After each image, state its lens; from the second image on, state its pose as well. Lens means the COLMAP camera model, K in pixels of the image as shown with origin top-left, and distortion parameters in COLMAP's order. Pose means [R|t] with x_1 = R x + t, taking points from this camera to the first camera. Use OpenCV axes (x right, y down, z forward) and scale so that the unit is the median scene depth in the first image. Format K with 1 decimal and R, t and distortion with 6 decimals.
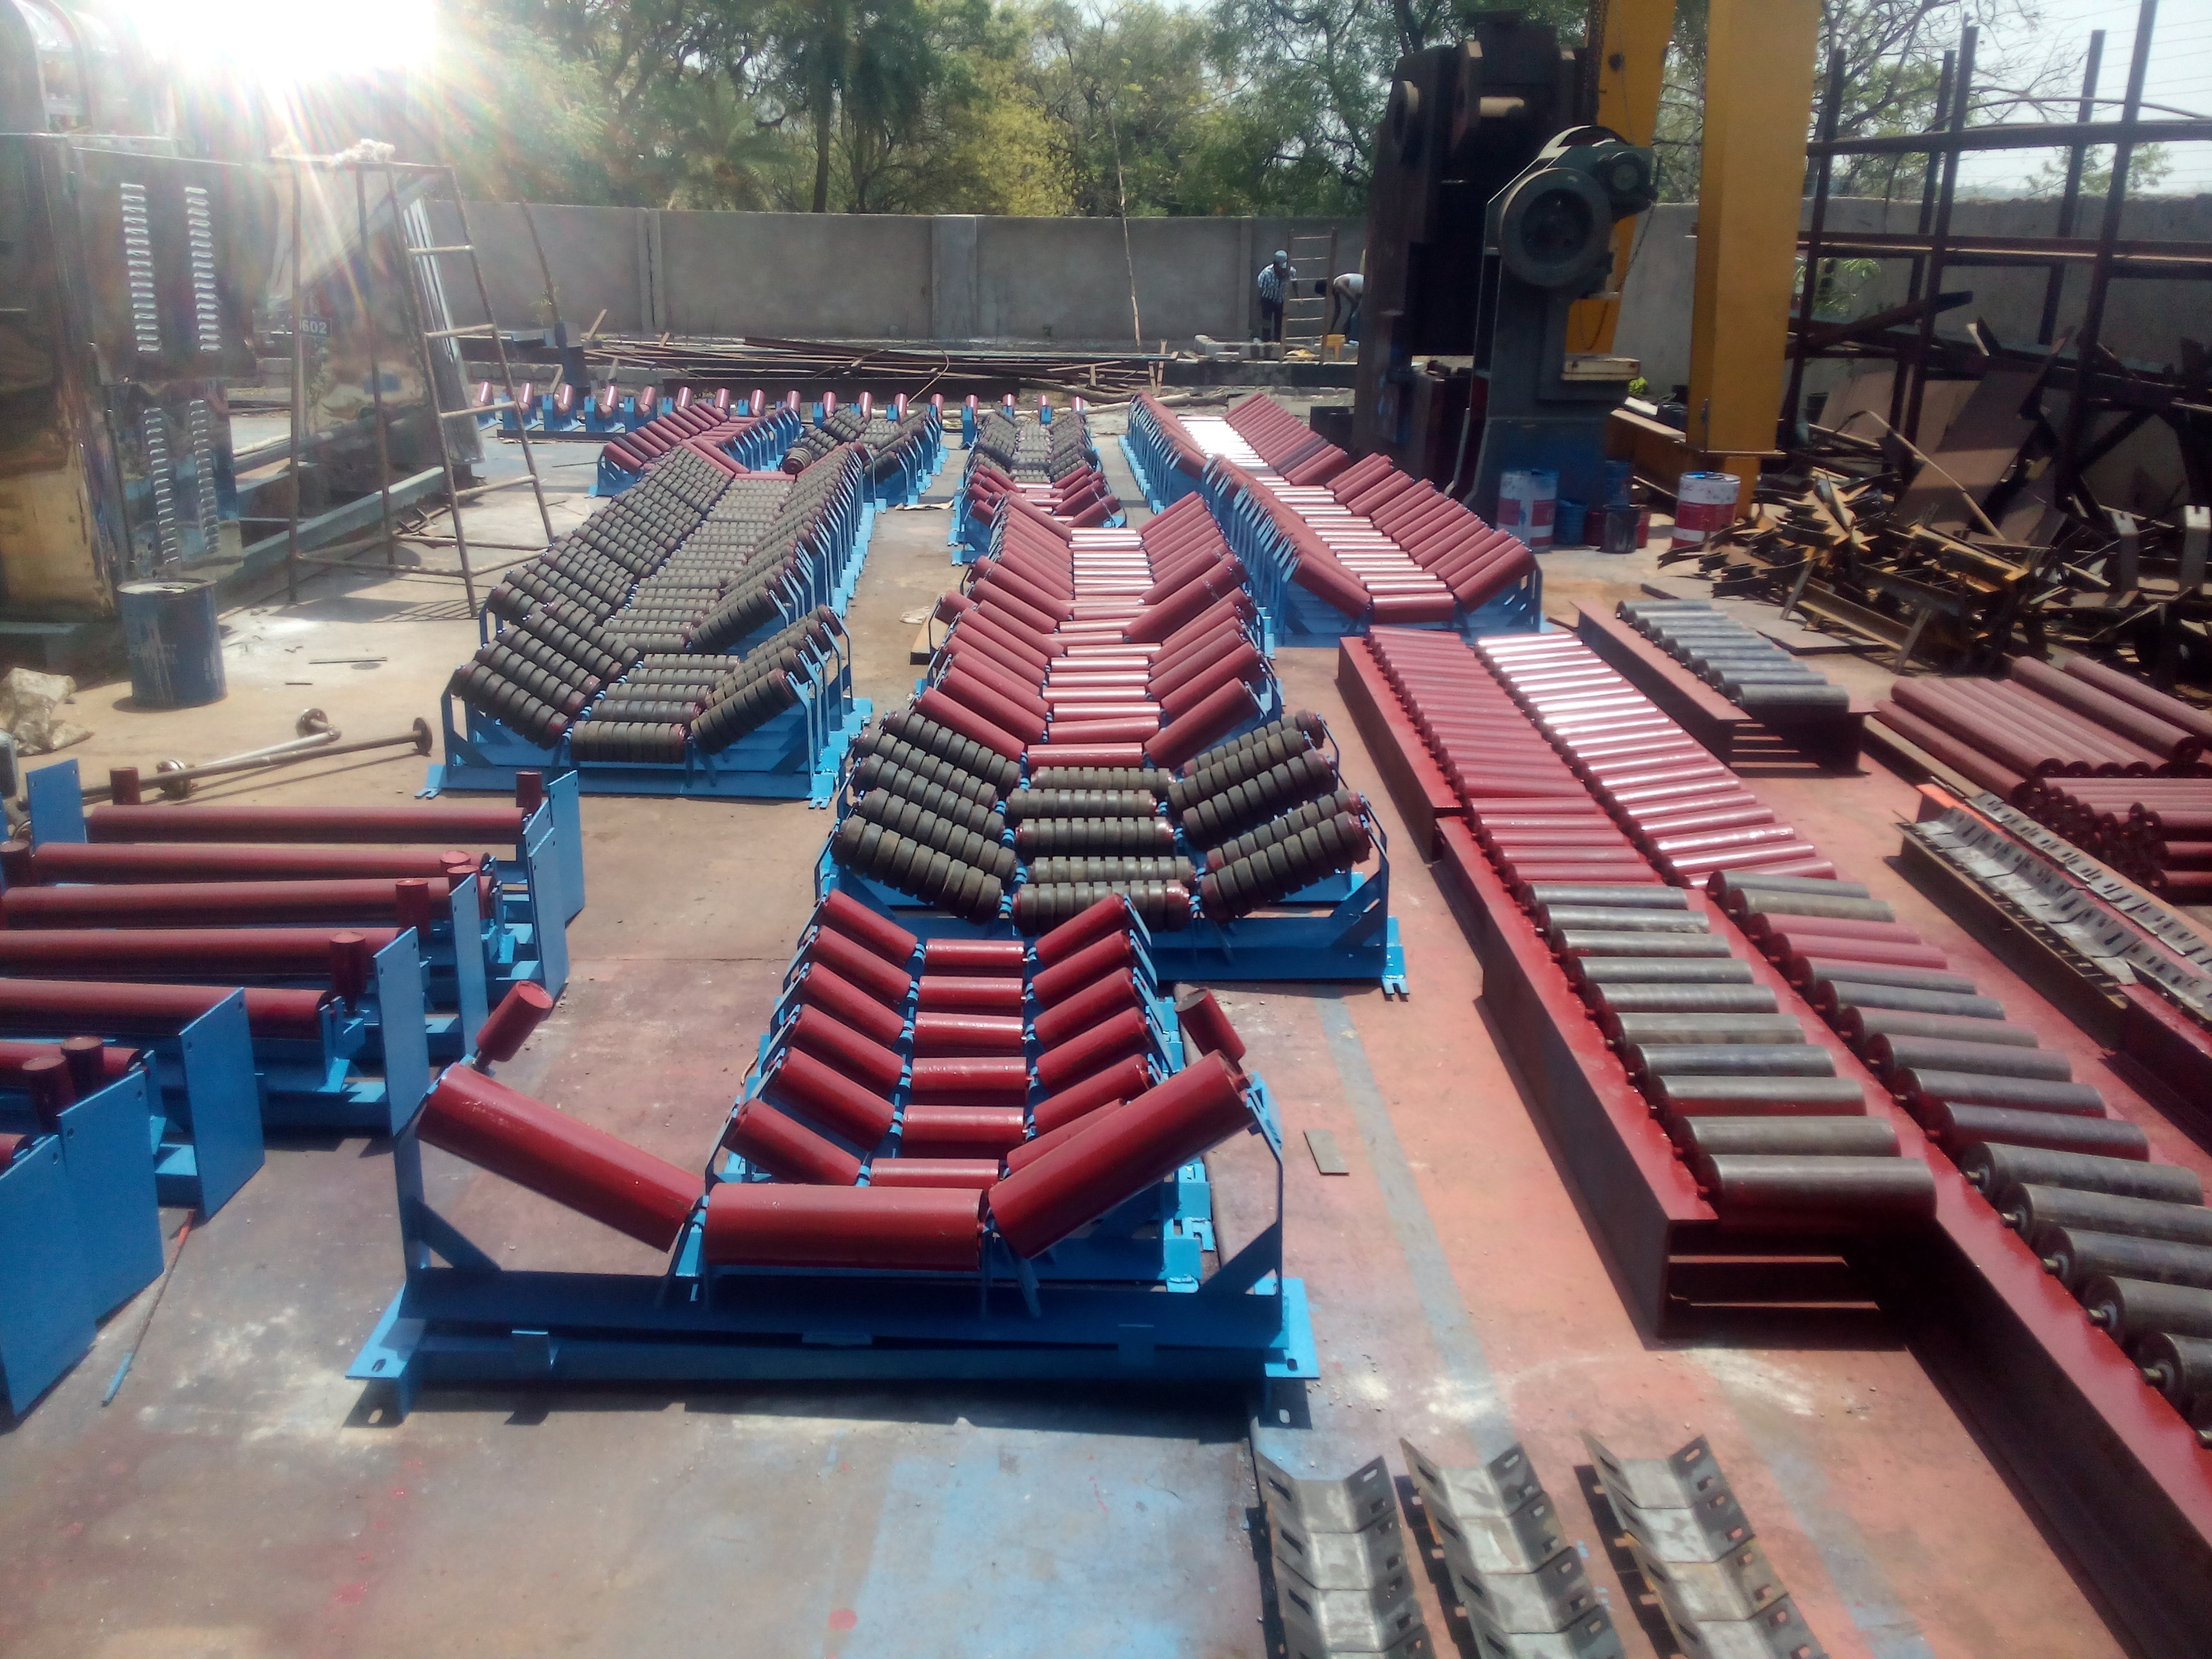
lens RADIAL K [[1834.8, 0, 1106.0], [0, 1834.8, 829.5], [0, 0, 1]] dist [-0.002575, -0.012376]
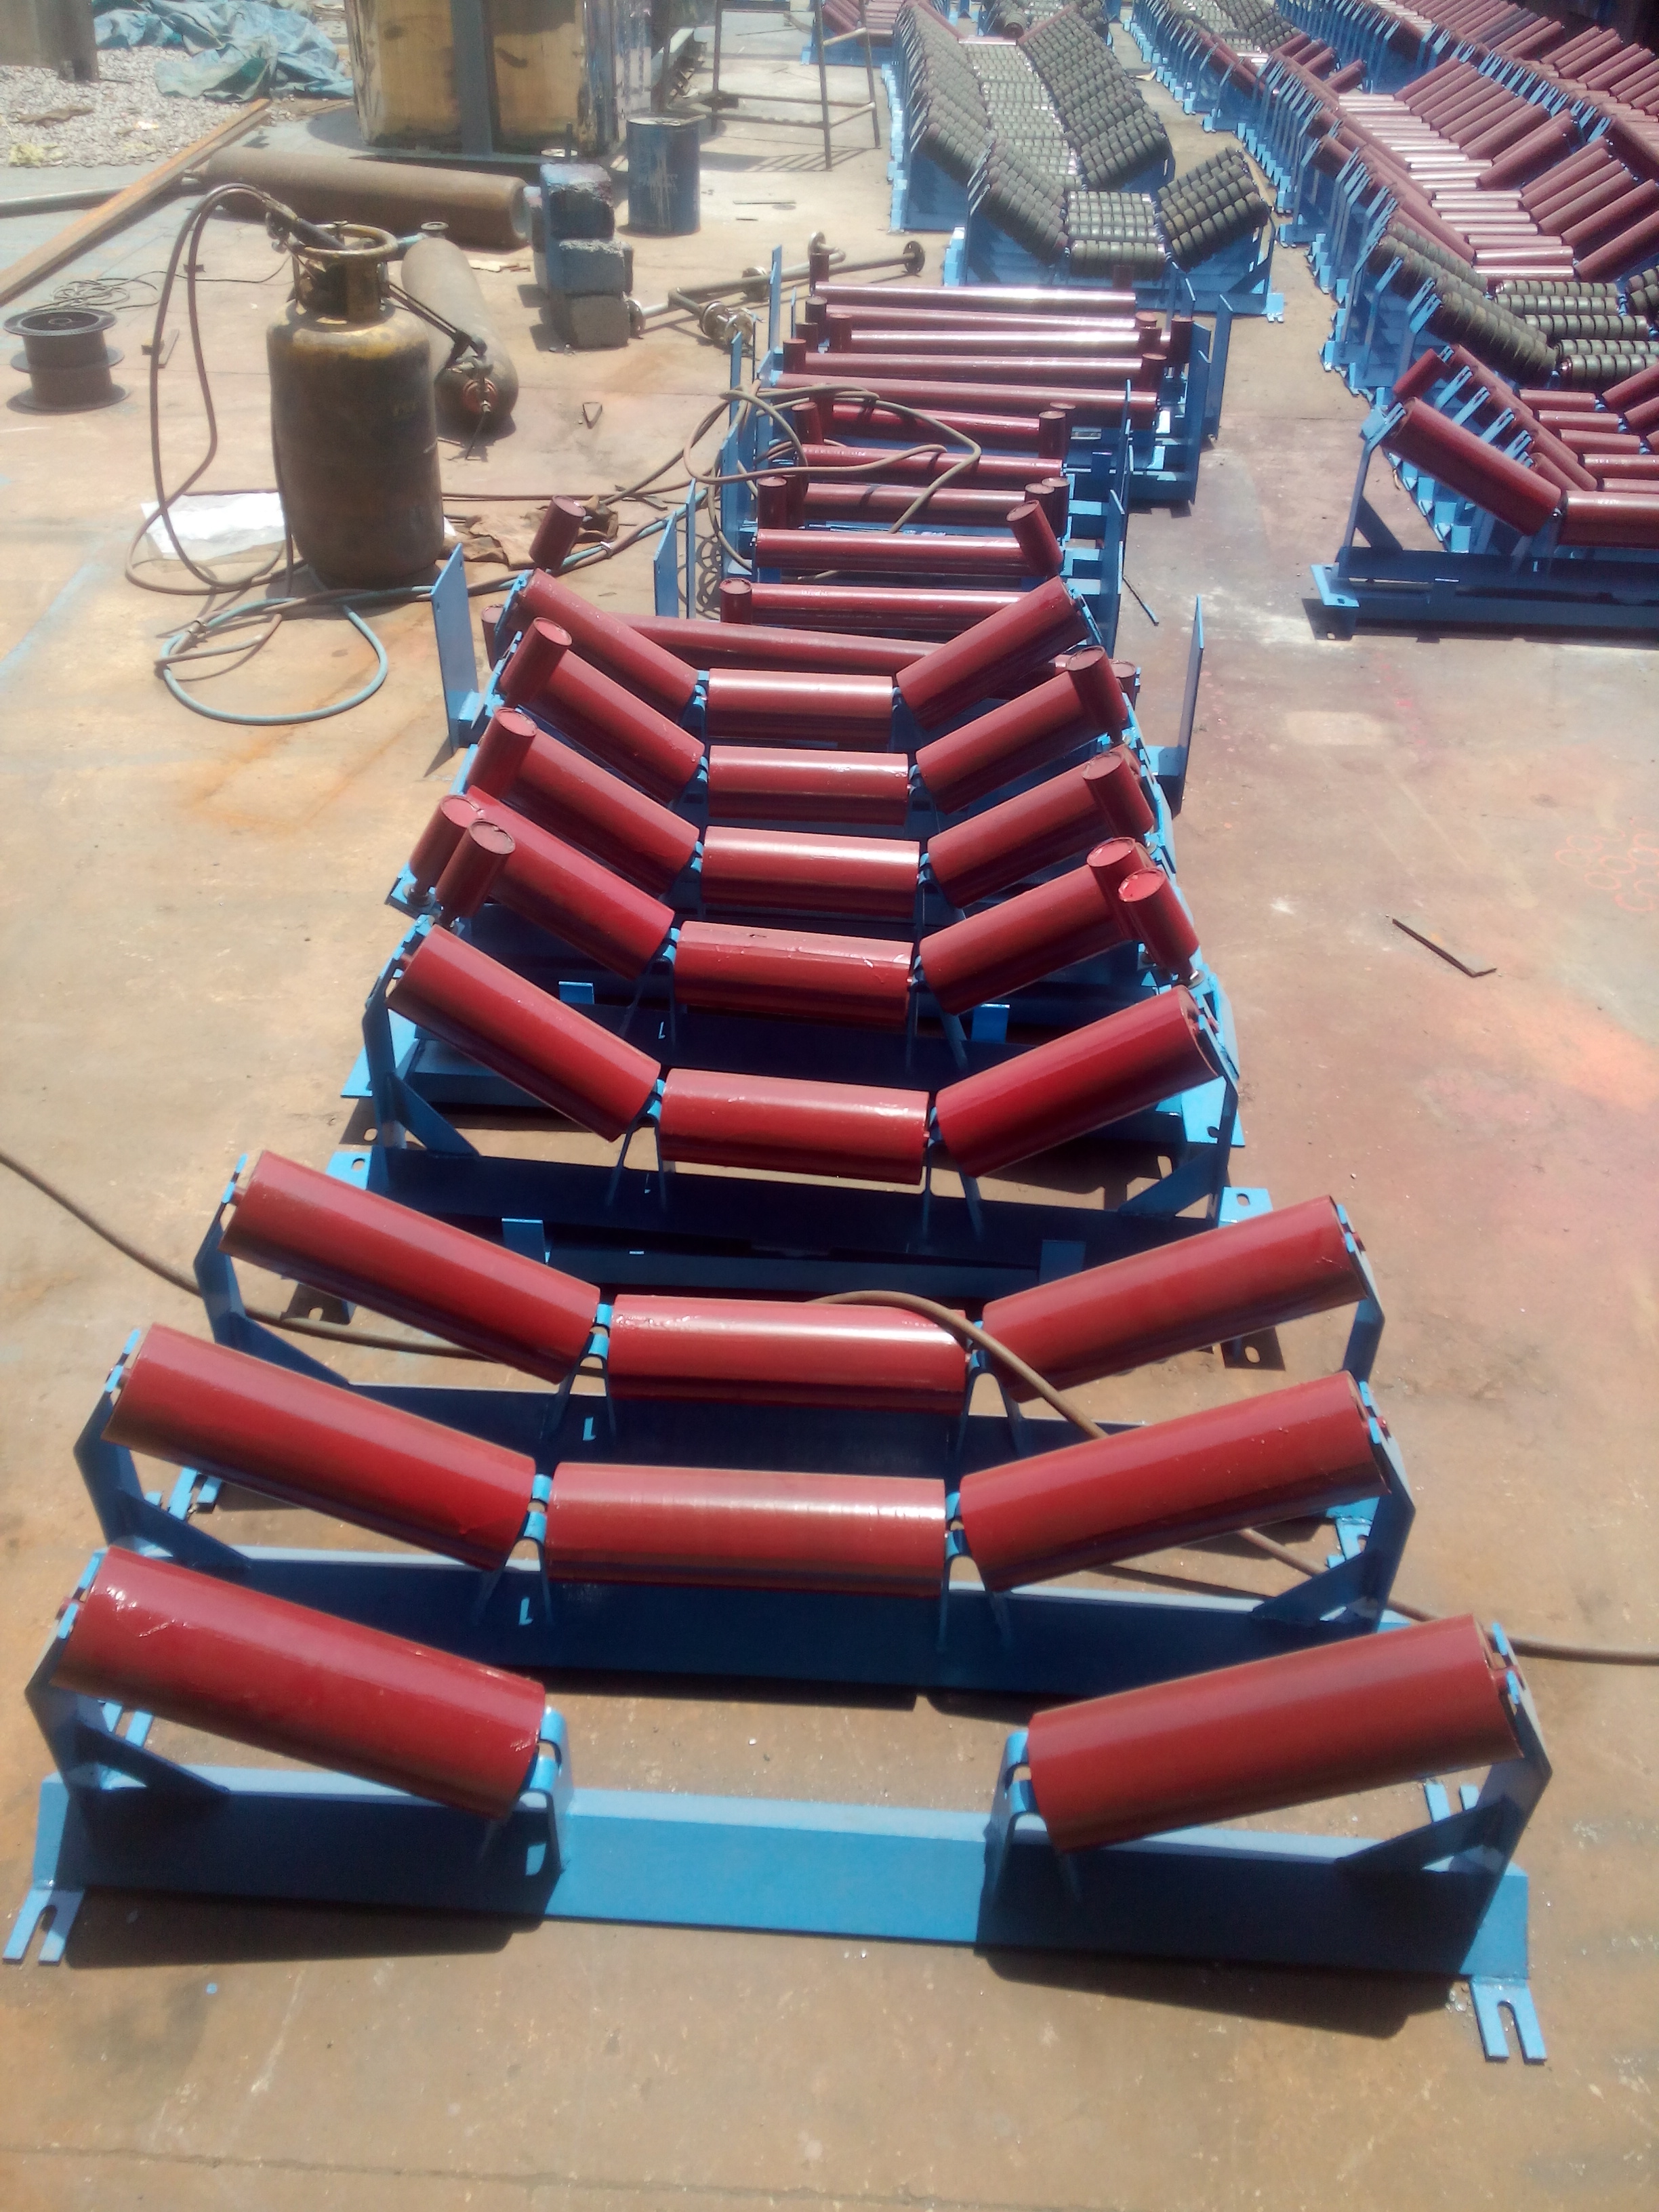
lens RADIAL K [[1834.8, 0, 829.5], [0, 1834.8, 1106.0], [0, 0, 1]] dist [-0.002575, -0.012376]
pose [[0.996478, 0.048782, -0.068206, -0.678776], [-0.025241, 0.950144, 0.310788, 0.218954], [0.079966, -0.307972, 0.948029, -0.629104]]
